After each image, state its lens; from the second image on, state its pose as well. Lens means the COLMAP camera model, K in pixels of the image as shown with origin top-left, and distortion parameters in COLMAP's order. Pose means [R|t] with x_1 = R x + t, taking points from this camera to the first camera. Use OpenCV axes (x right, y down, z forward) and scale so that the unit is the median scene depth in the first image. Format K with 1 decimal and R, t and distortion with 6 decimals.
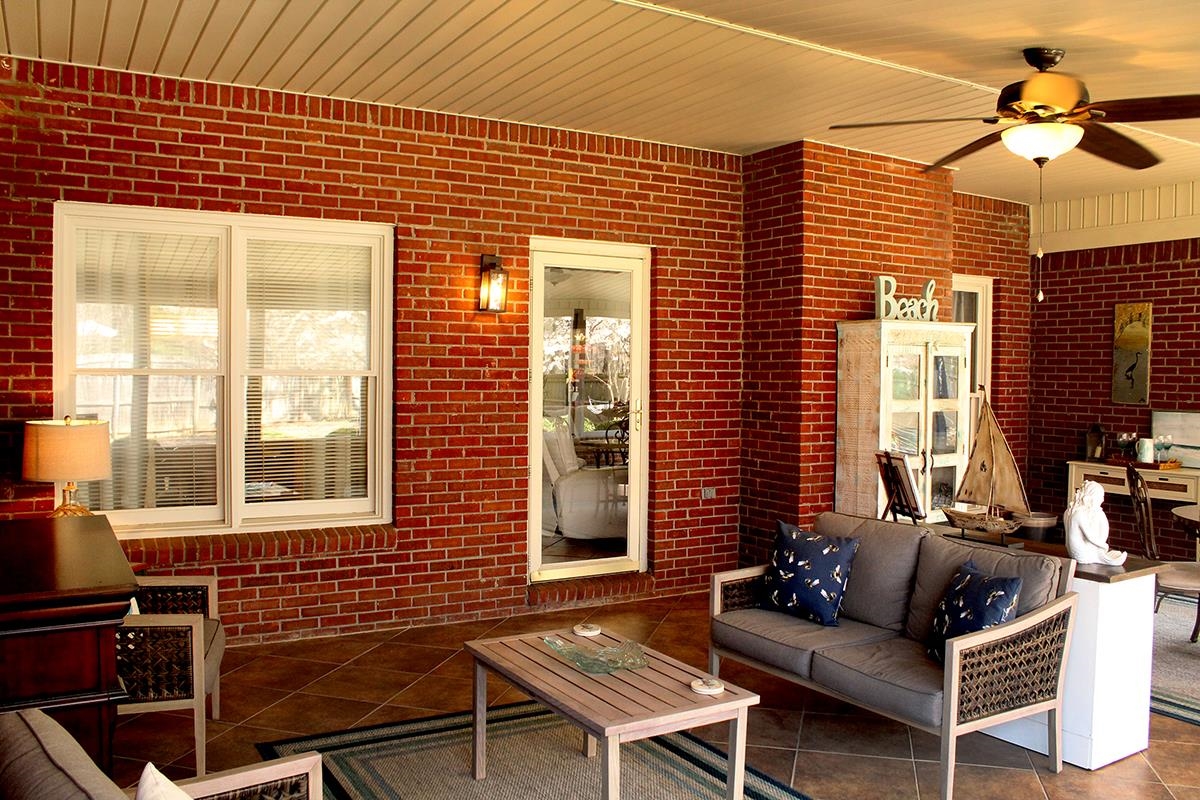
lens RADIAL K [[1015.7, 0, 602.1], [0, 1015.7, 395.1], [0, 0, 1]] dist [-0.107856, 0.080332]
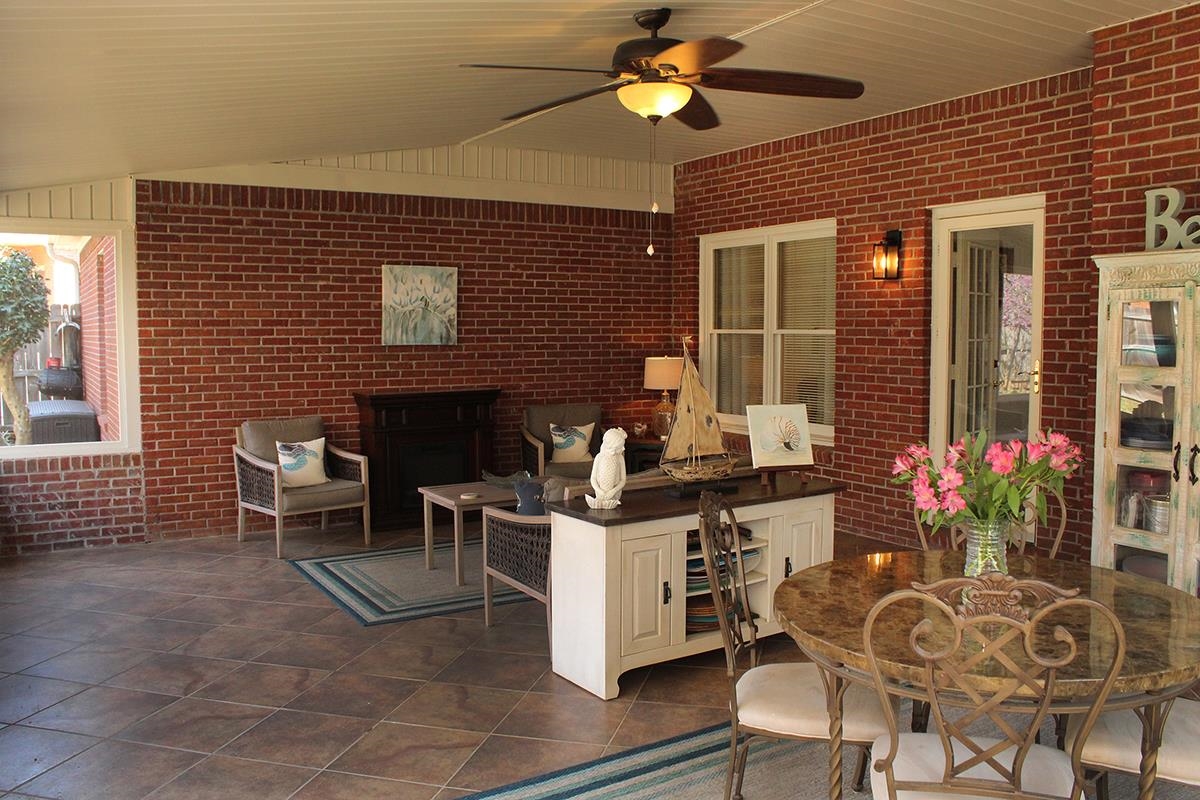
lens RADIAL K [[1015.7, 0, 592.6], [0, 1015.7, 399.1], [0, 0, 1]] dist [-0.107856, 0.080332]
pose [[-0.003917, 0.056452, -0.998398, 1.004491], [-0.031012, 0.997918, 0.056547, 0.000948], [0.999511, 0.031184, -0.002158, 0.629759]]
